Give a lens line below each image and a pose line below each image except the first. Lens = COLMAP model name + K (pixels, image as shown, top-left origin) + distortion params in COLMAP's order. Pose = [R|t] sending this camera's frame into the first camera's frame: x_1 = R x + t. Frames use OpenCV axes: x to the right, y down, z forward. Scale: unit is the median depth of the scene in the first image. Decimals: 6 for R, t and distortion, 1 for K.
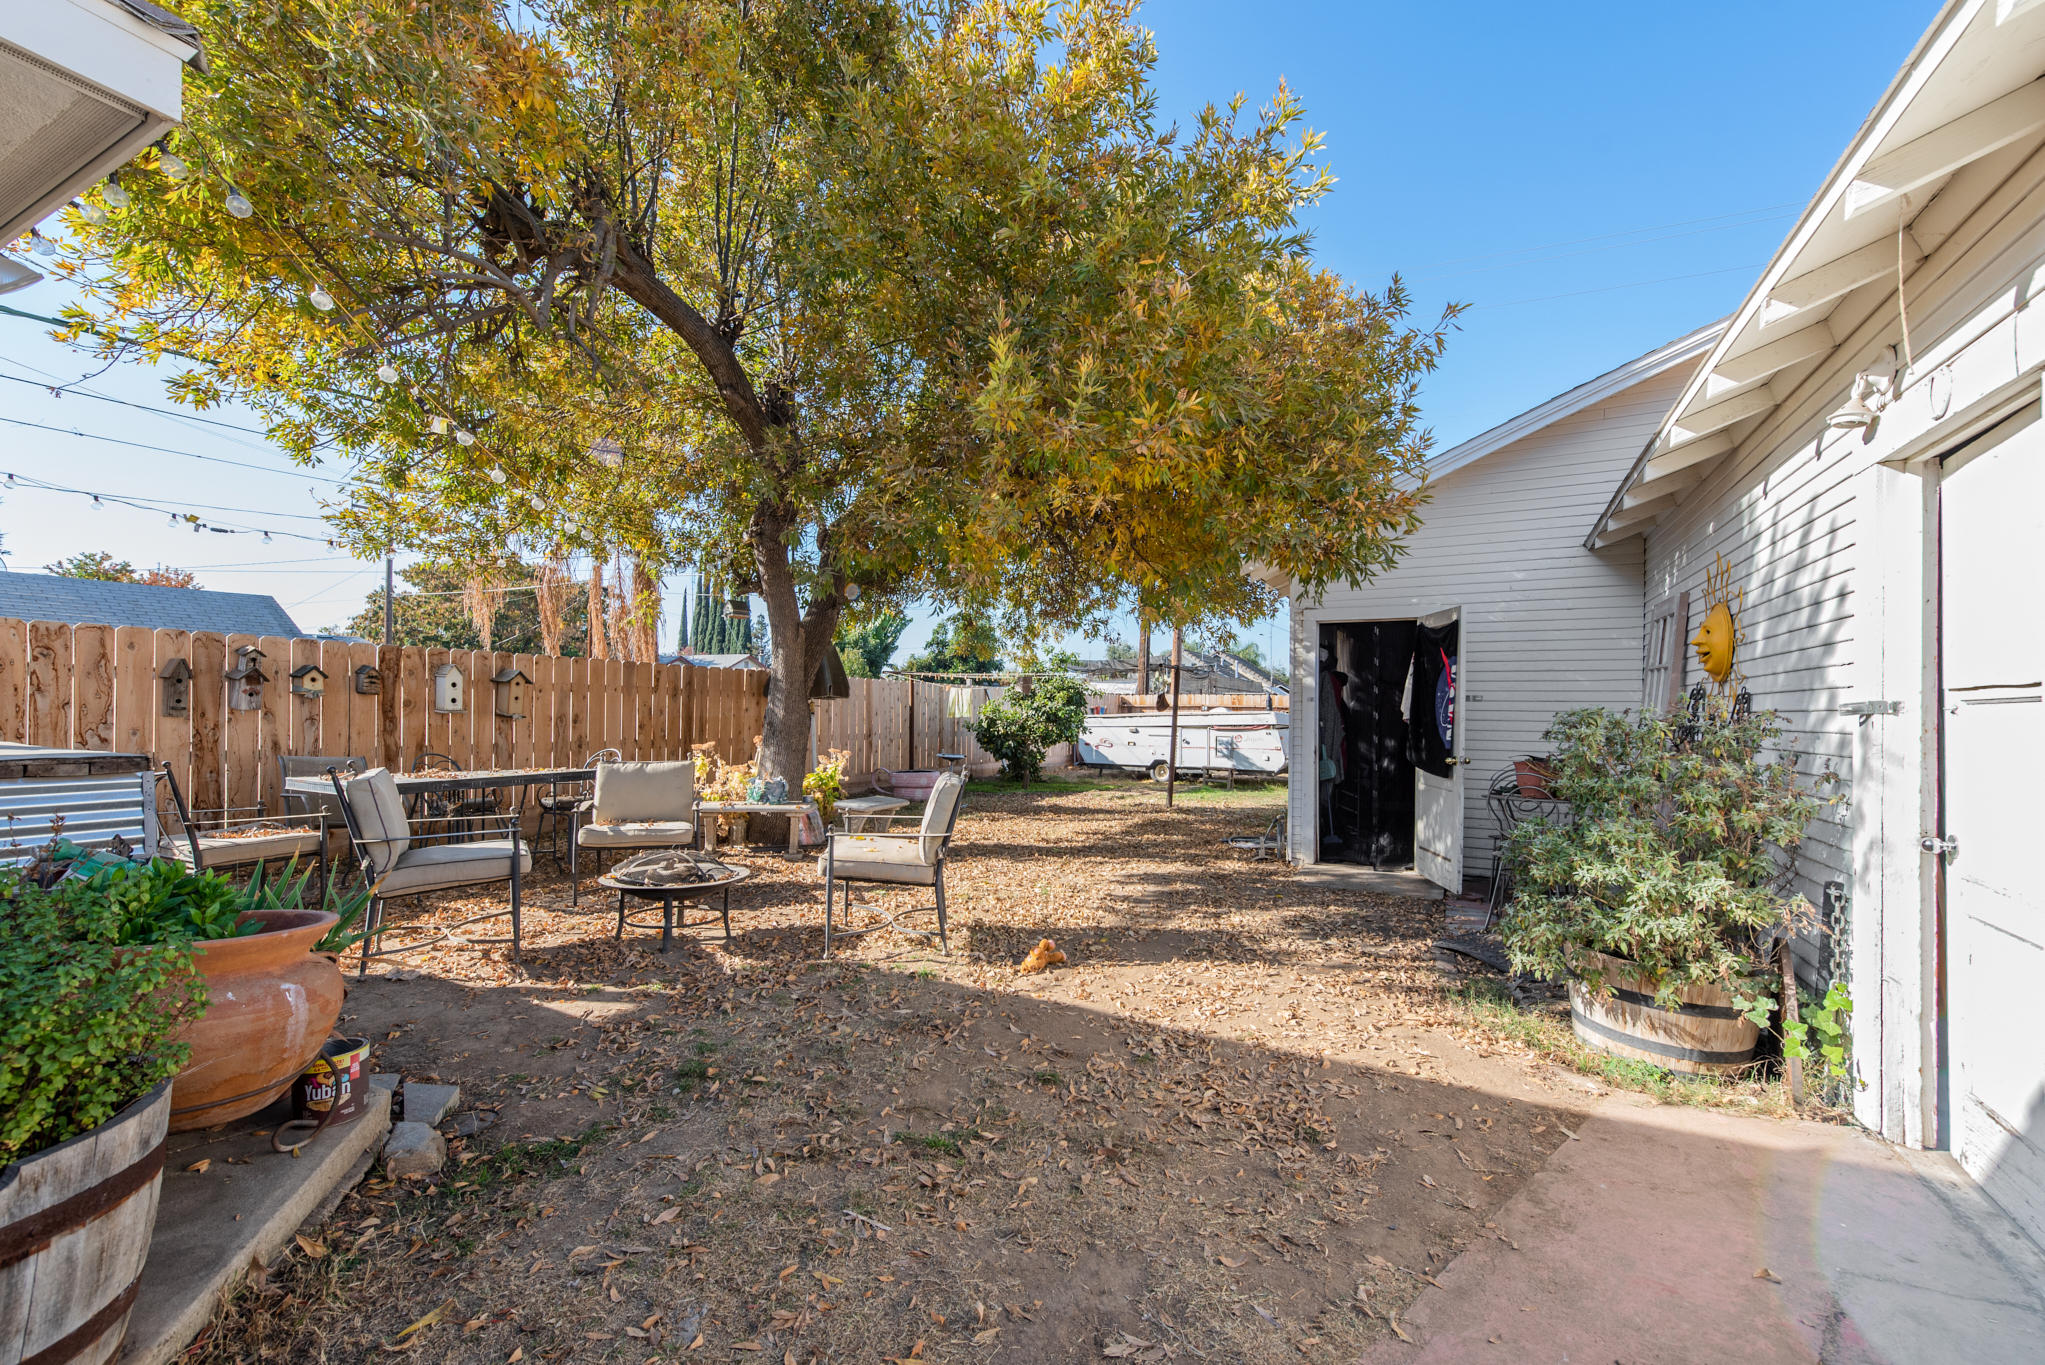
lens RADIAL K [[836.2, 0, 1029.3], [0, 836.2, 707.9], [0, 0, 1]] dist [0.017680, -0.003977]
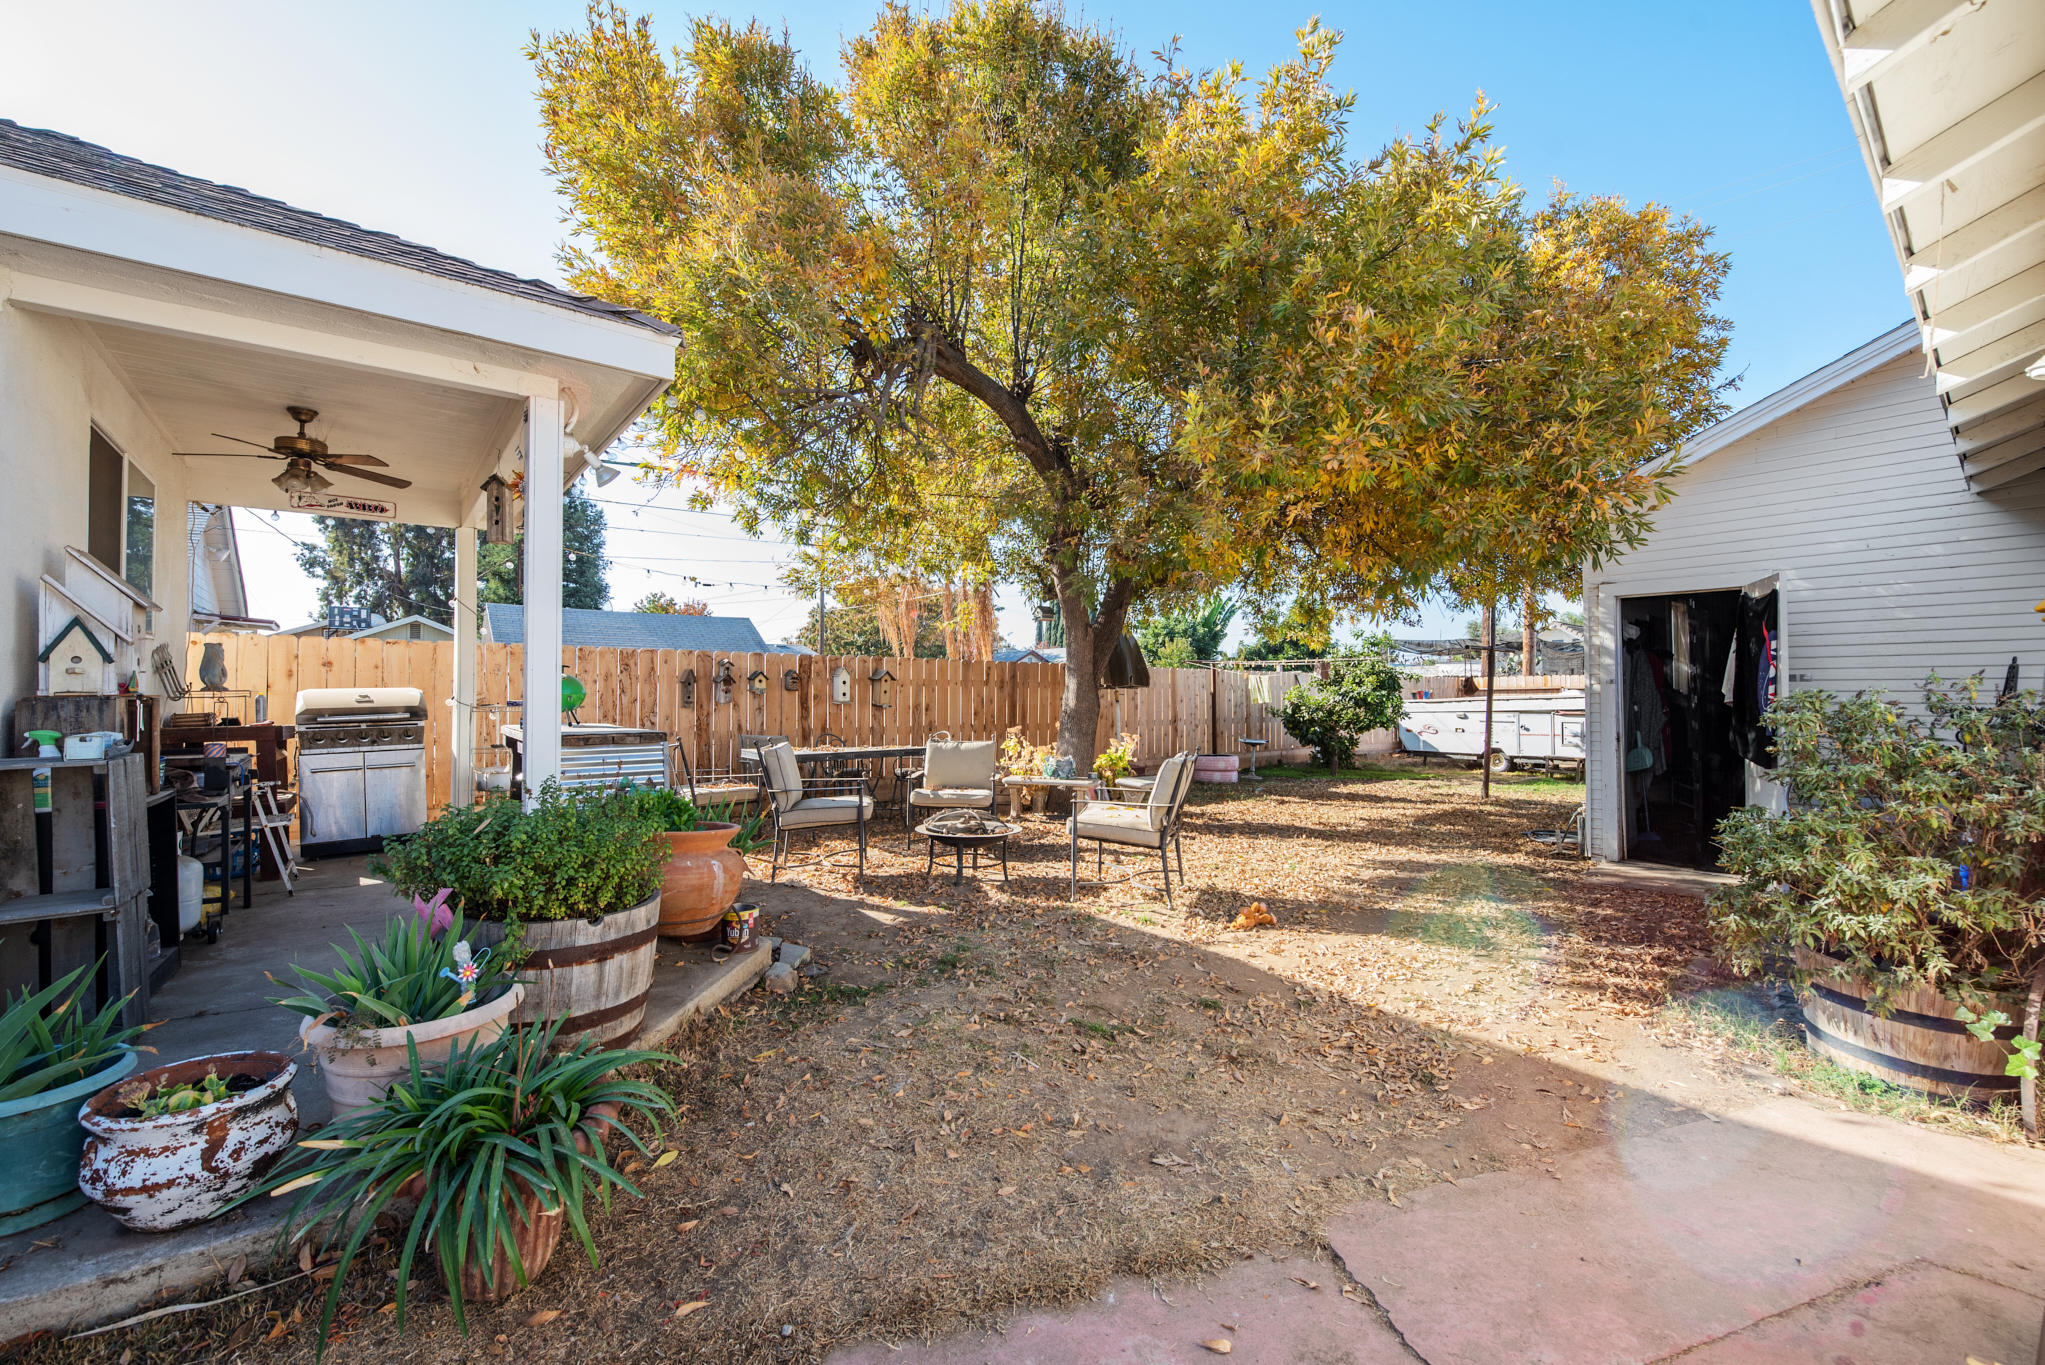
lens RADIAL K [[820.0, 0, 1022.2], [0, 820.0, 667.9], [0, 0, 1]] dist [-0.002584, -0.000165]
pose [[0.915701, -0.025527, -0.401048, 0.146647], [0.012452, 0.999304, -0.035175, -0.002430], [0.401667, 0.027216, 0.915381, -0.113817]]
